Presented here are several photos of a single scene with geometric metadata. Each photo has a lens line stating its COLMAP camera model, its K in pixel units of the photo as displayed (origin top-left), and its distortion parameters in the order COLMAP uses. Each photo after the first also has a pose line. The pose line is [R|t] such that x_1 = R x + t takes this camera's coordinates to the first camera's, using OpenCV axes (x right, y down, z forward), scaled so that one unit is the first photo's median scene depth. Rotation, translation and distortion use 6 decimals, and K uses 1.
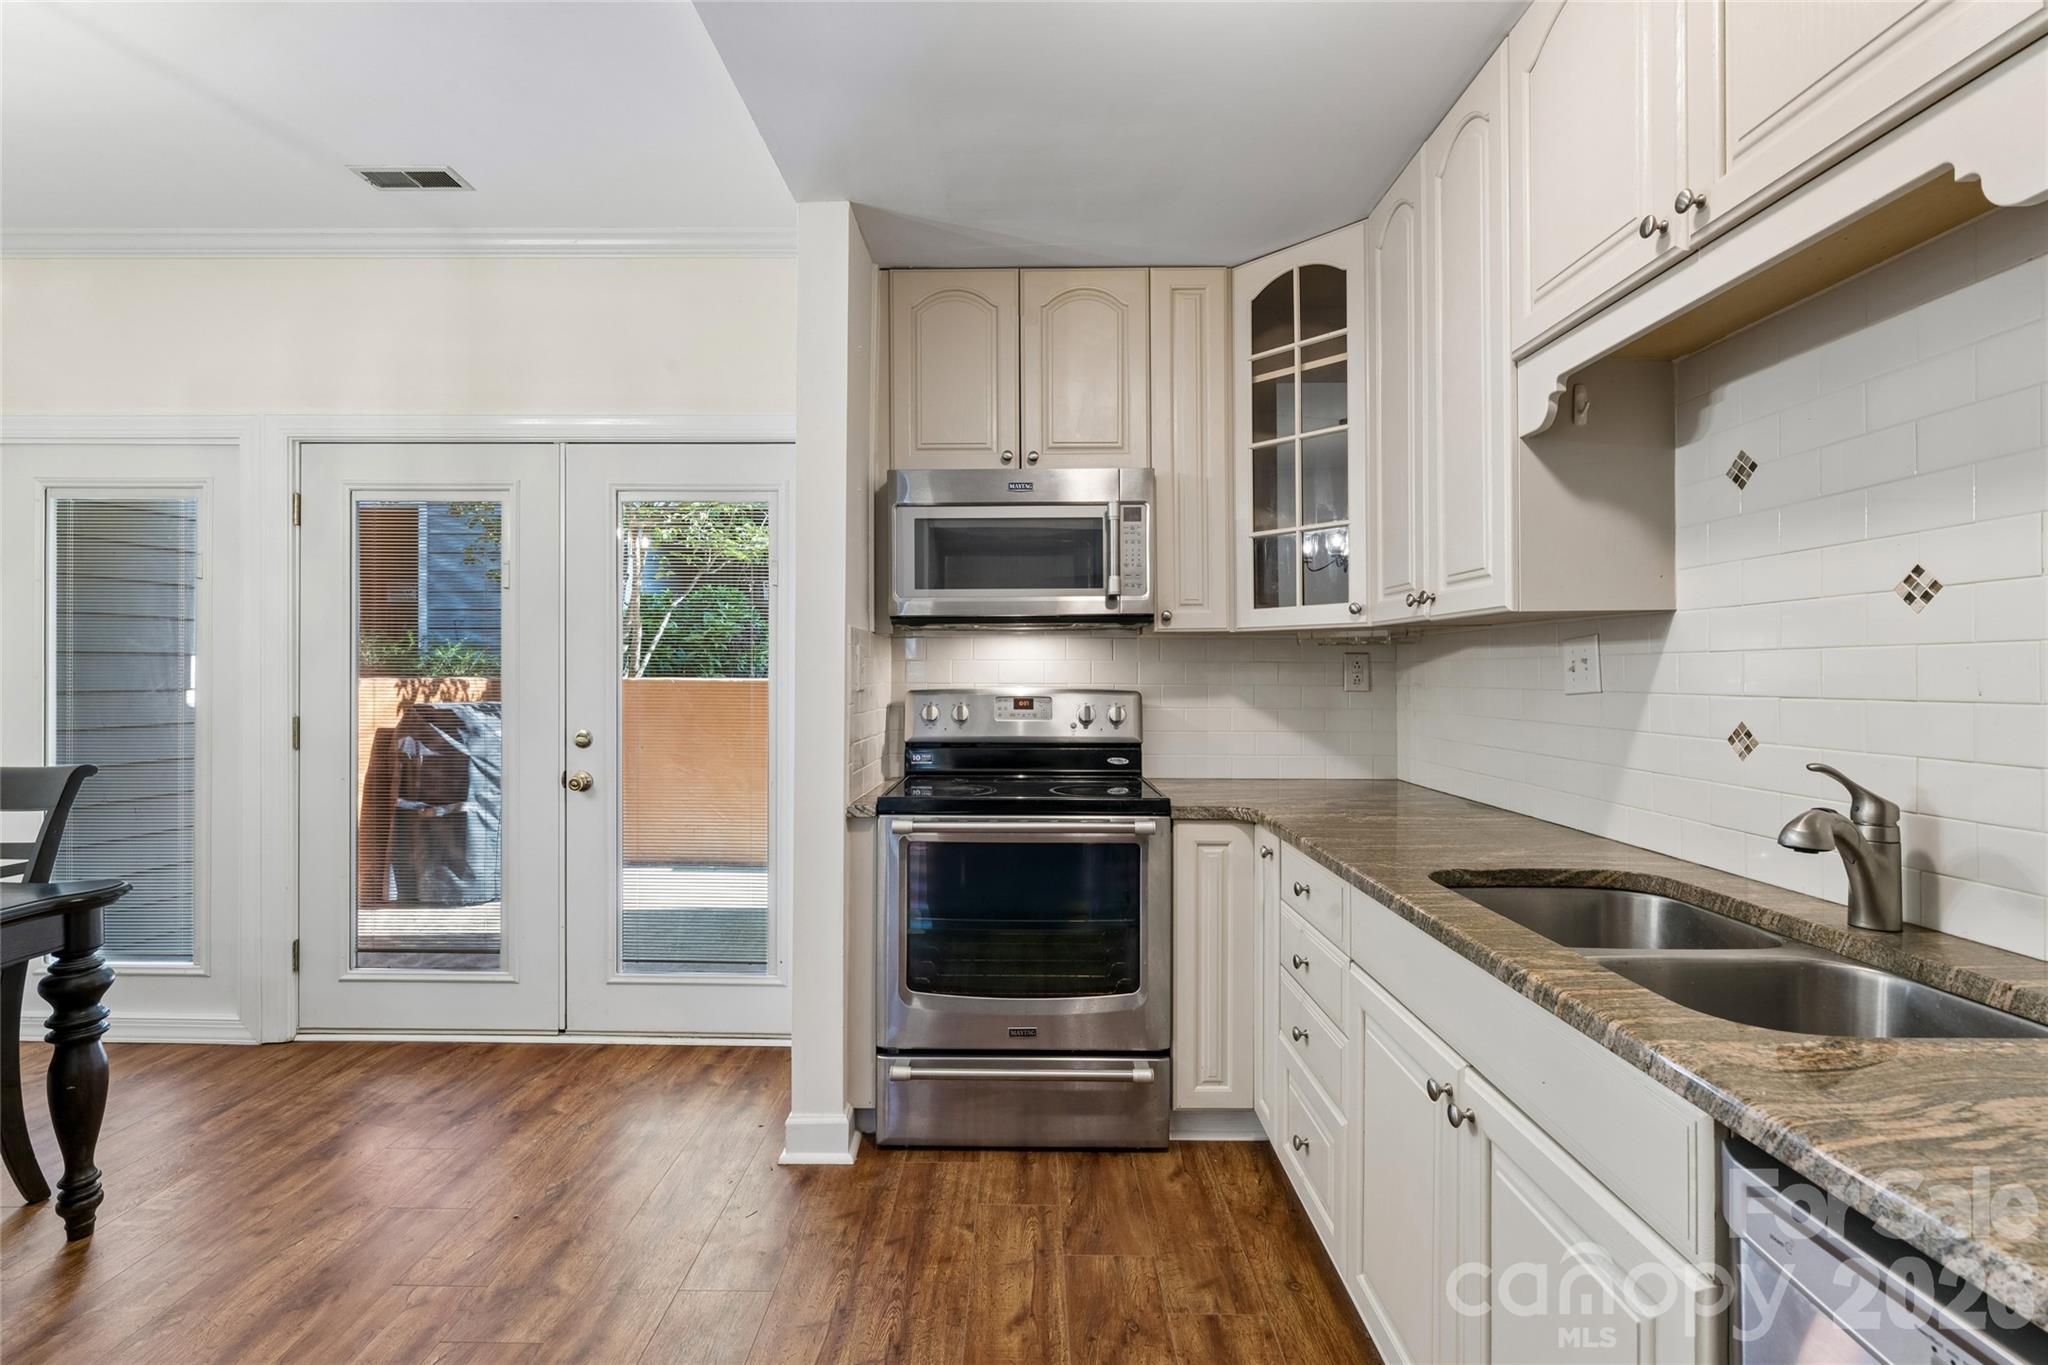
lens RADIAL K [[921.8, 0, 1004.2], [0, 921.8, 676.0], [0, 0, 1]] dist [-0.004813, 0.002163]
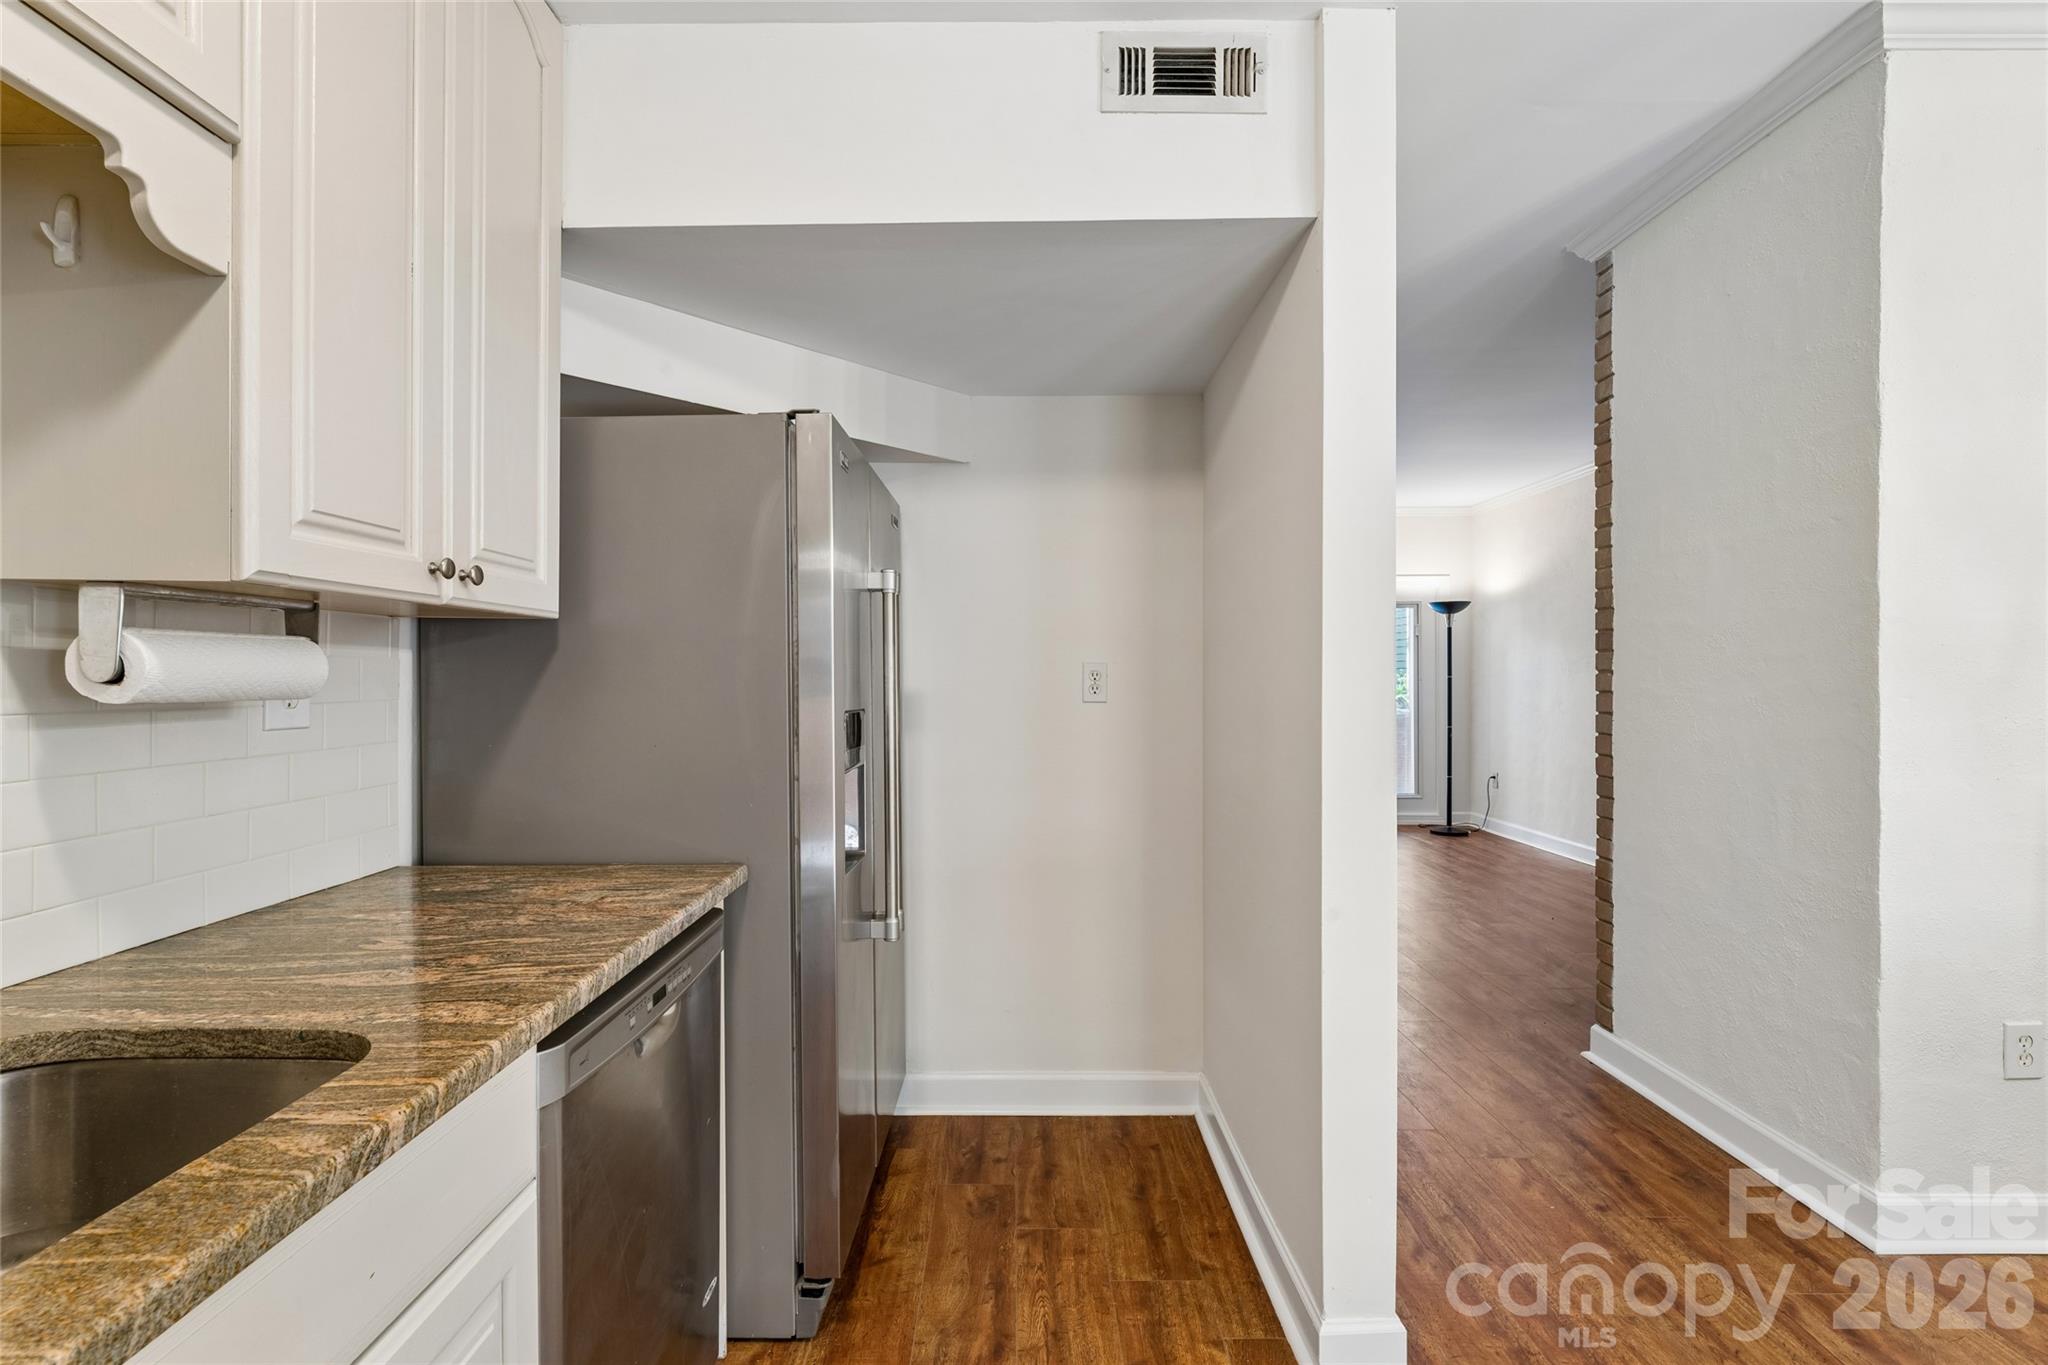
lens RADIAL K [[921.8, 0, 1002.4], [0, 921.8, 687.7], [0, 0, 1]] dist [-0.004813, 0.002163]
pose [[-0.999861, 0.001173, -0.016633, 0.067208], [0.000984, 0.999935, 0.011340, -0.004334], [0.016645, 0.011322, -0.999797, 0.929628]]
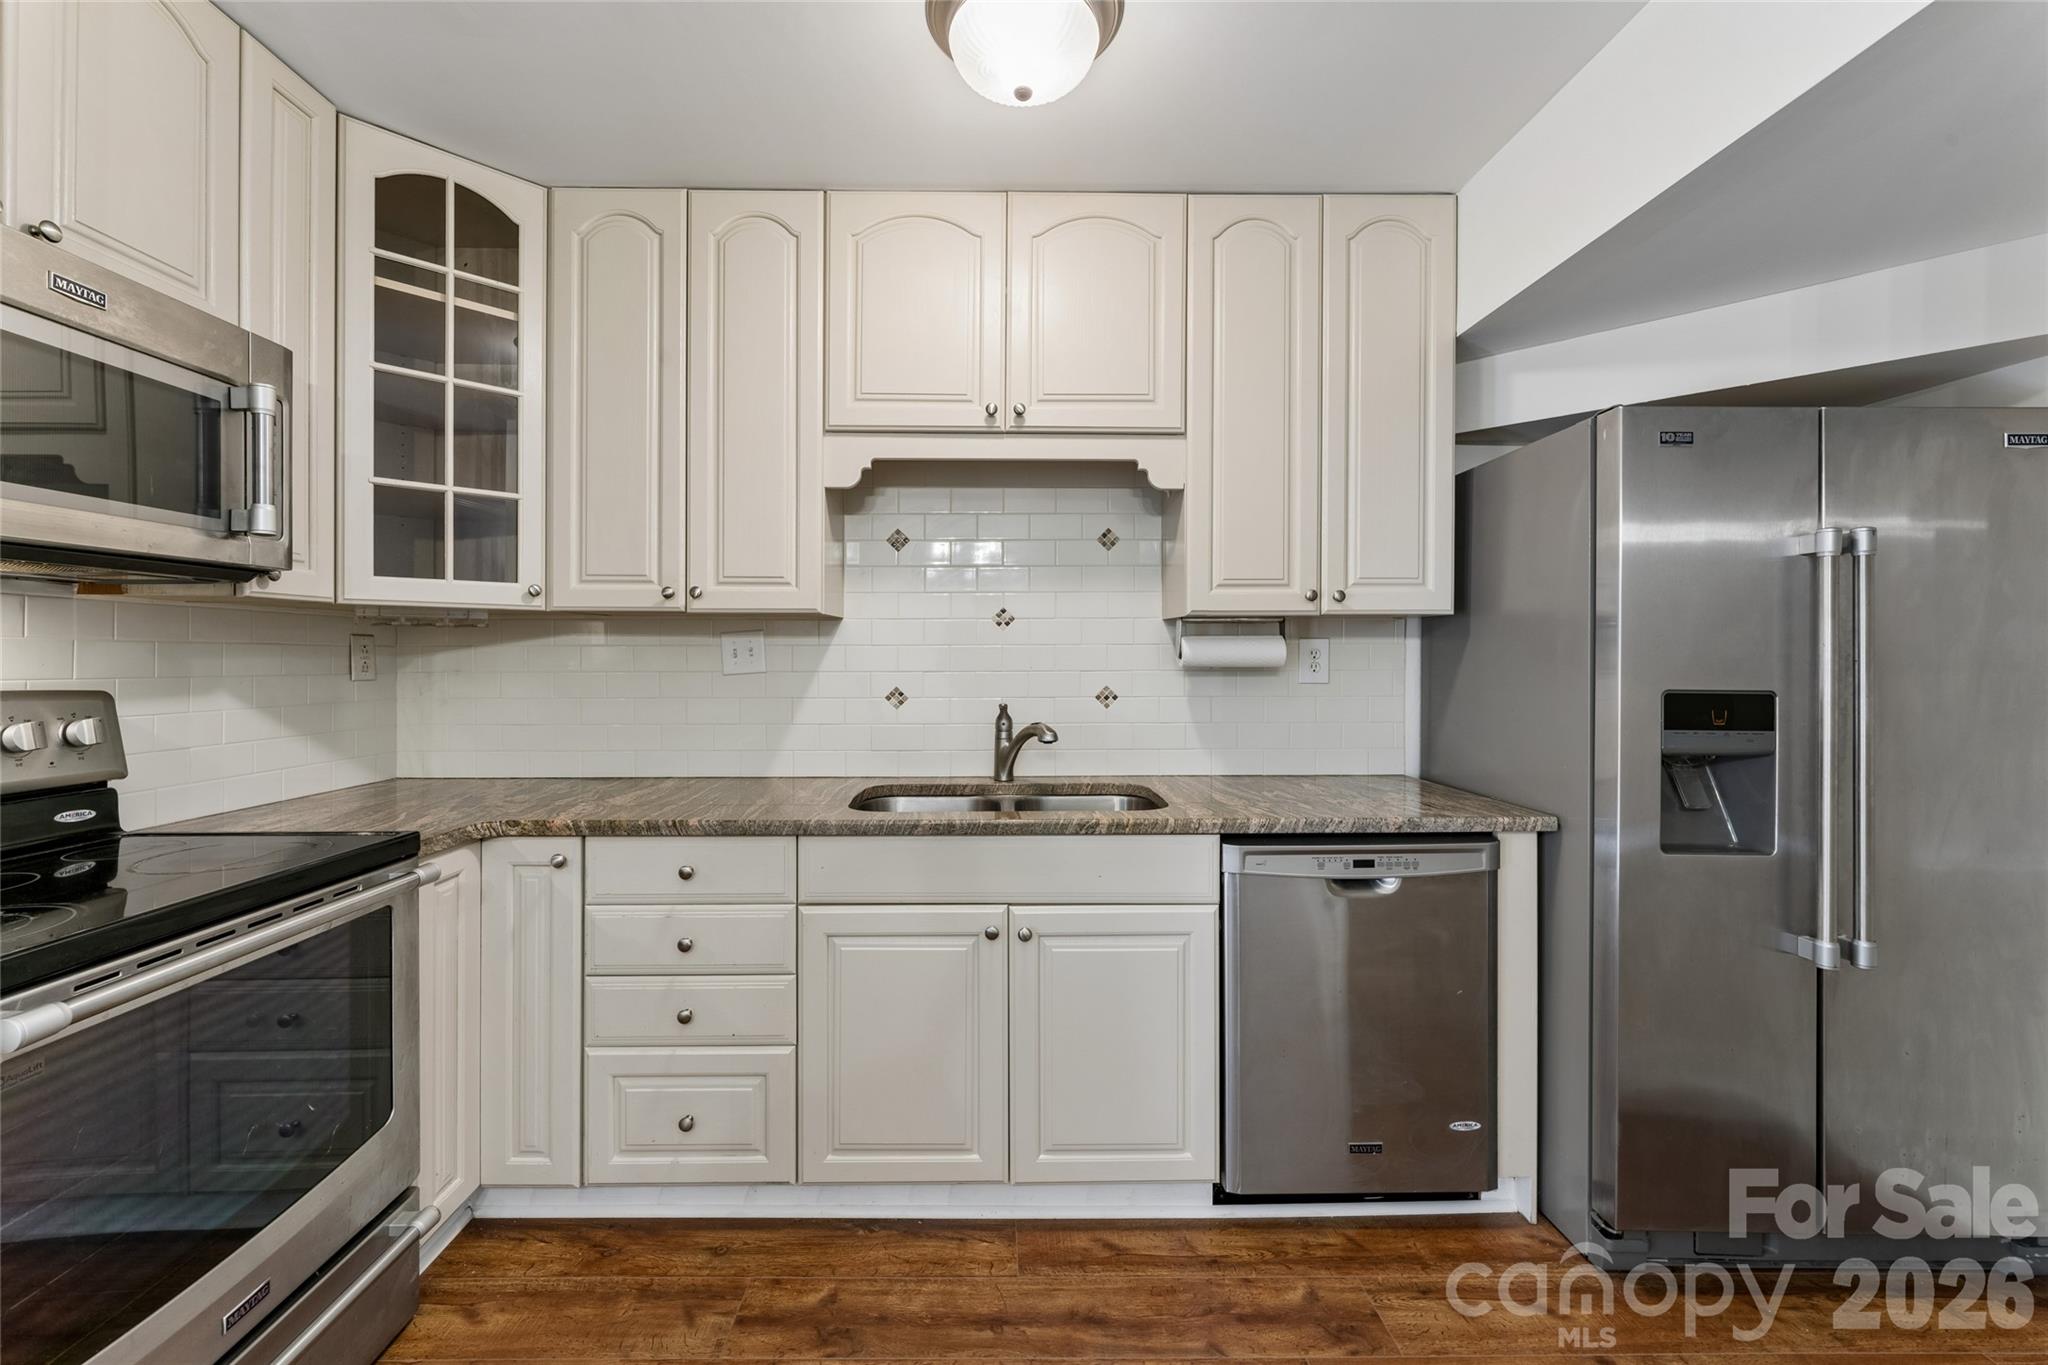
lens RADIAL K [[833.3, 0, 1000.7], [0, 833.3, 654.8], [0, 0, 1]] dist [-0.002035, -0.000625]
pose [[-0.031544, 0.002051, 0.999500, -0.613799], [0.002763, 0.999994, -0.001965, -0.005430], [-0.999499, 0.002699, -0.031549, 0.690102]]
